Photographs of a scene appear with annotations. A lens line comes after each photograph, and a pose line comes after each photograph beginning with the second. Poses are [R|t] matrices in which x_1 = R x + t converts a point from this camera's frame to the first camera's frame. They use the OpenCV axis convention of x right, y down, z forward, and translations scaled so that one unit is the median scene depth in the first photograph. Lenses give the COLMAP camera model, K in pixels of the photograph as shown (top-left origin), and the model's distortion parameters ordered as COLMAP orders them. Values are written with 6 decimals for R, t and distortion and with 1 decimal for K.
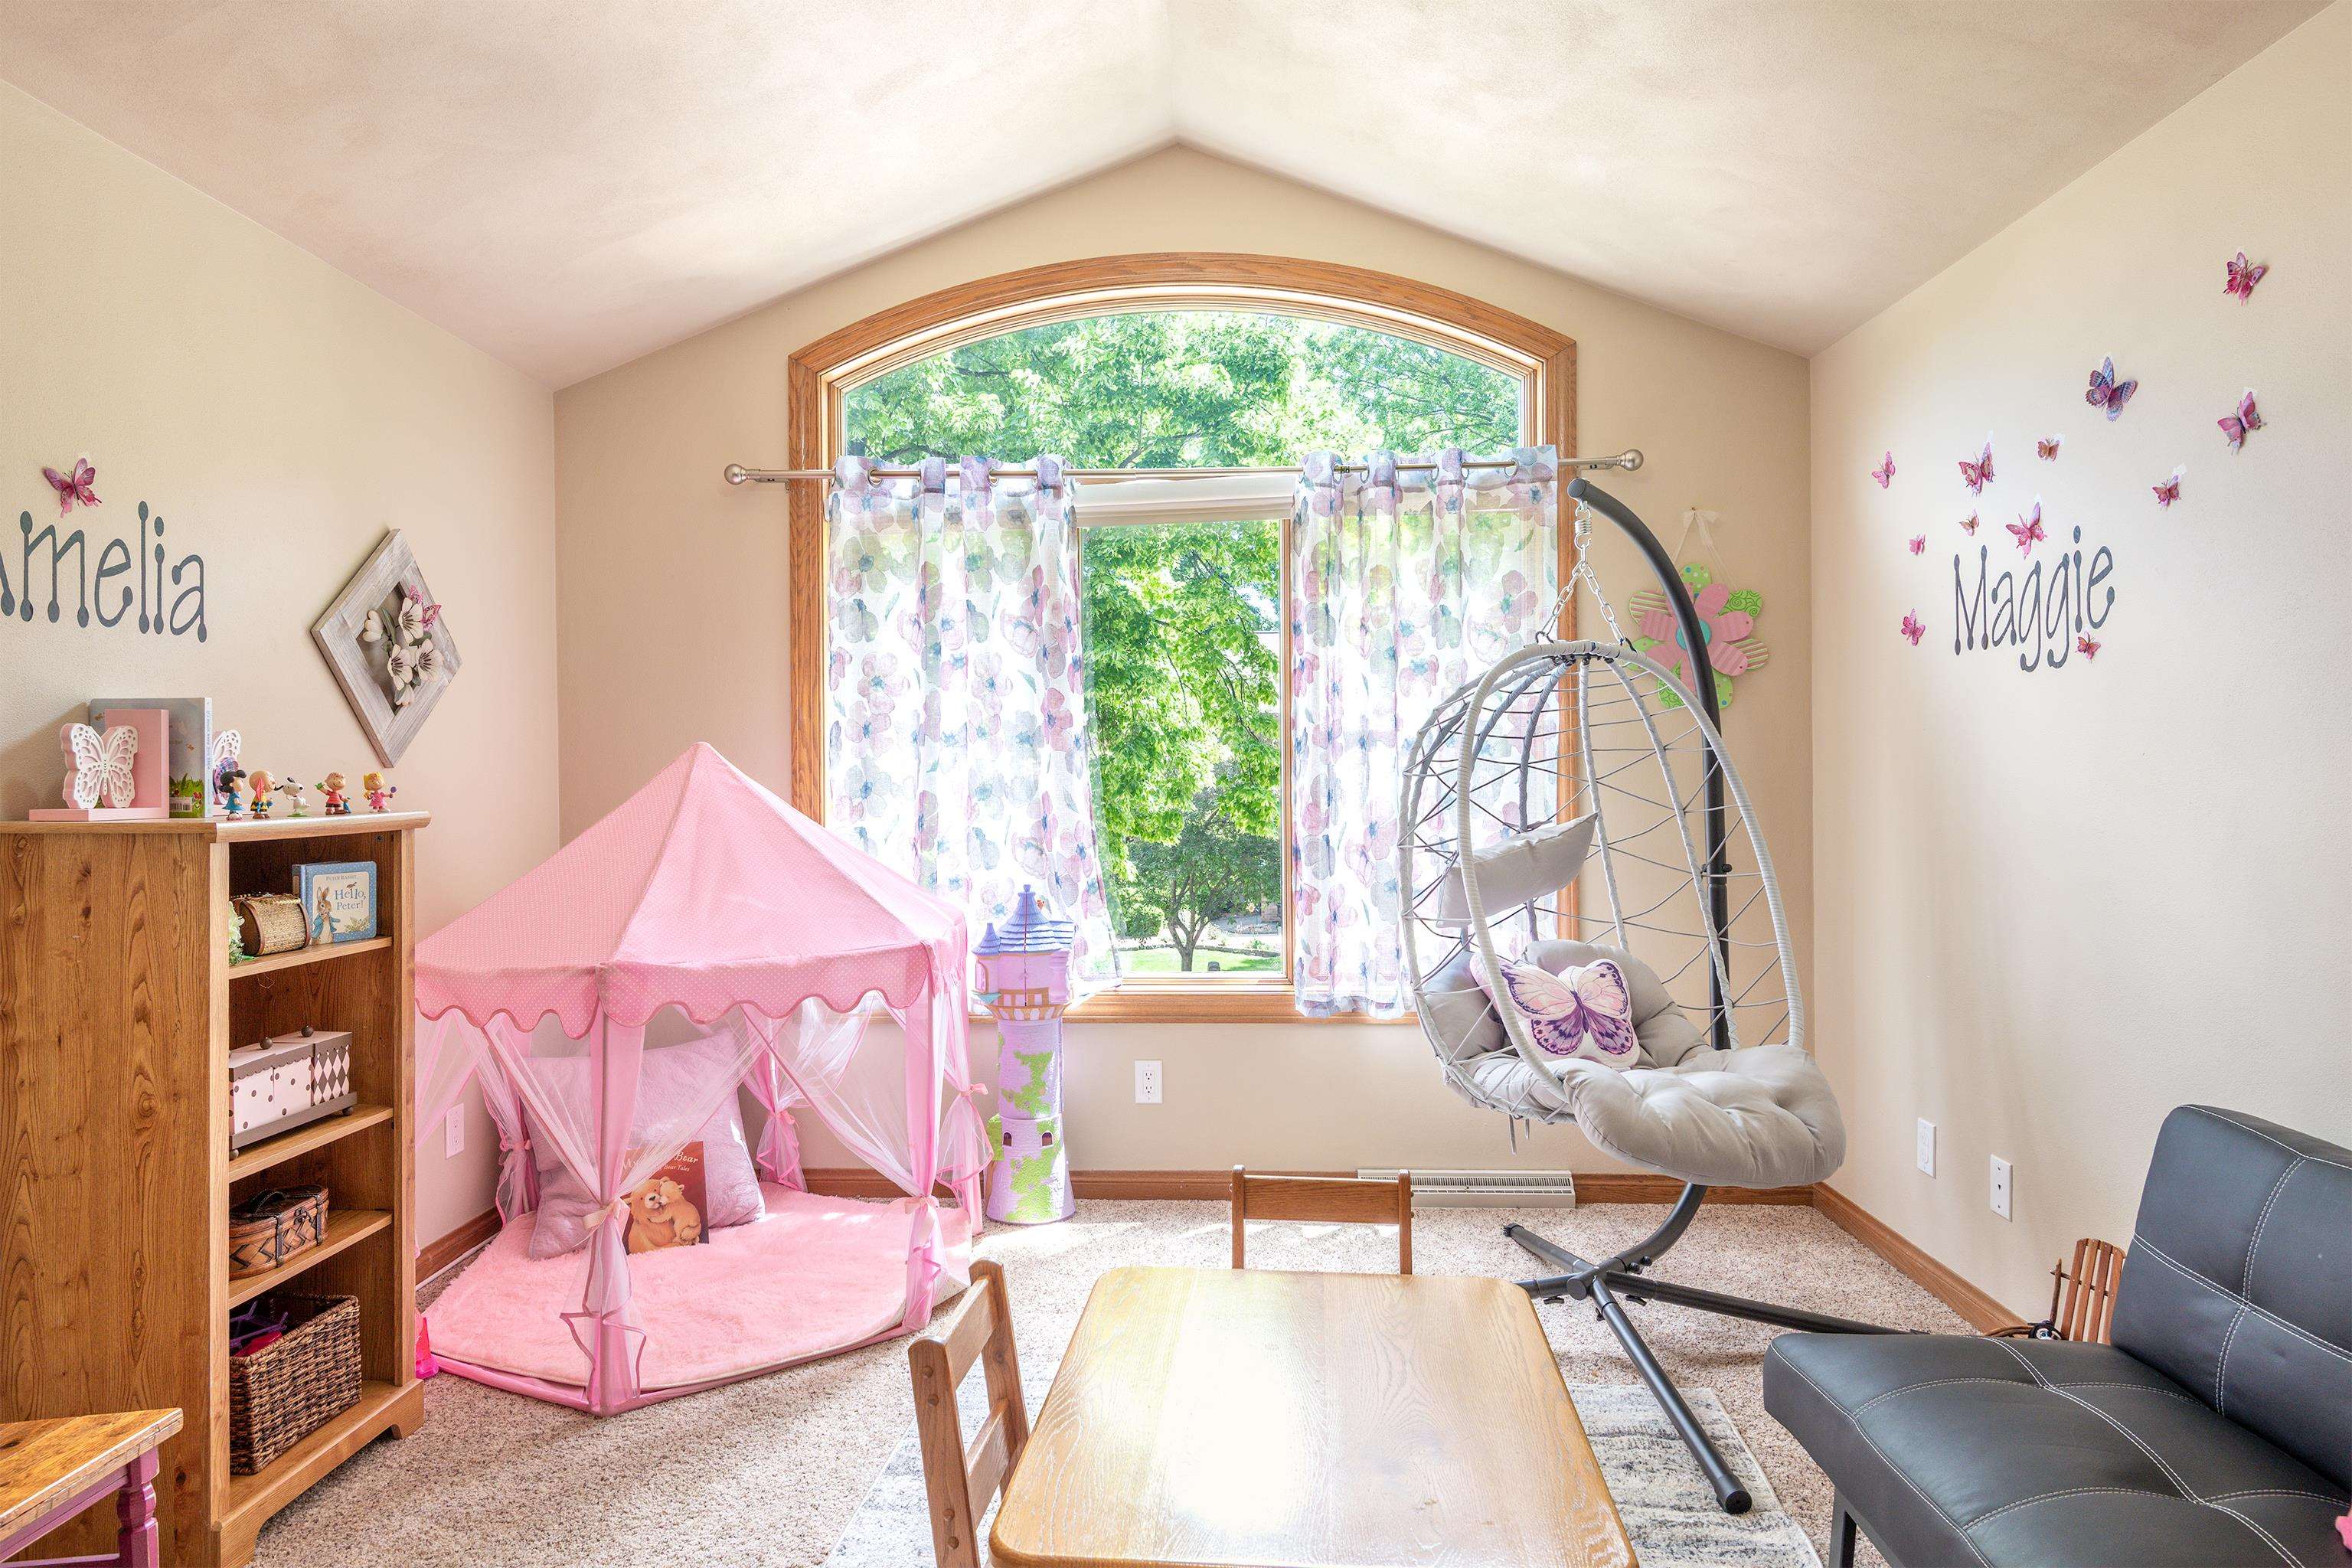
lens RADIAL K [[1435.0, 0, 1173.8], [0, 1435.0, 767.2], [0, 0, 1]] dist [0.010638, -0.031192]
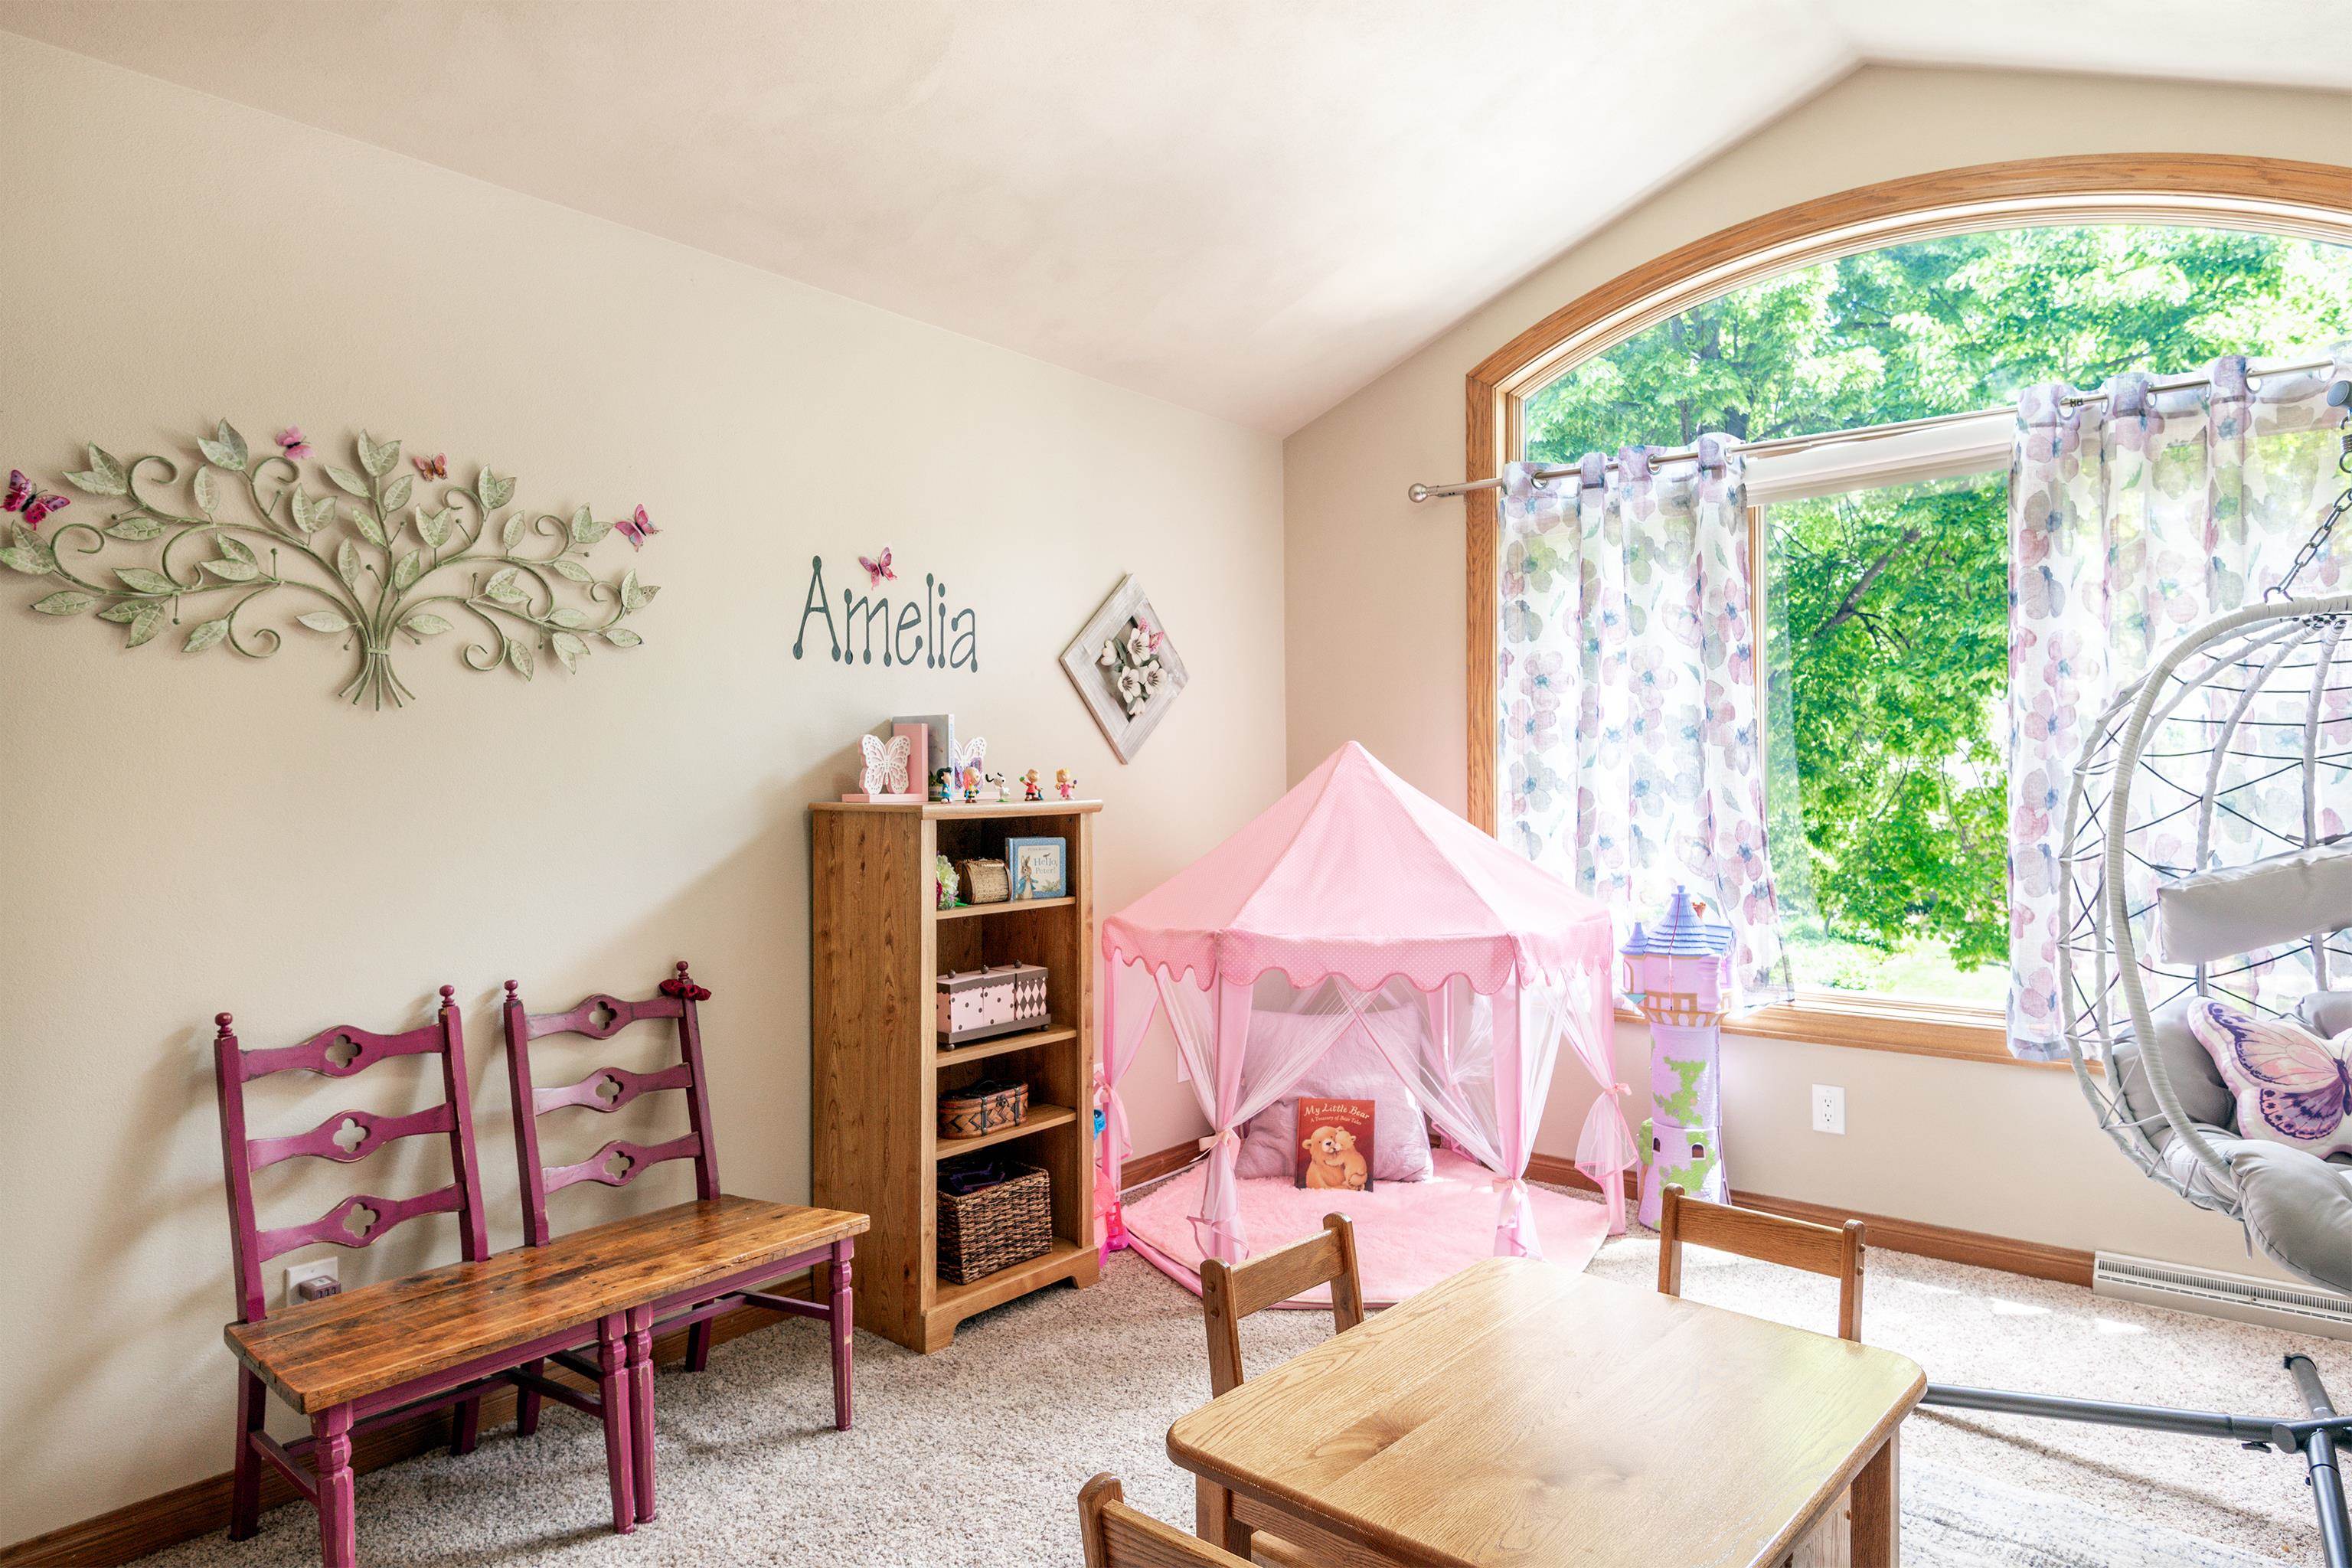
lens RADIAL K [[1435.0, 0, 1157.9], [0, 1435.0, 777.9], [0, 0, 1]] dist [0.010638, -0.031192]
pose [[0.789144, 0.005516, -0.614184, 0.227378], [0.002121, 0.999929, 0.011704, -0.002331], [0.614205, -0.010539, 0.789076, 0.025587]]
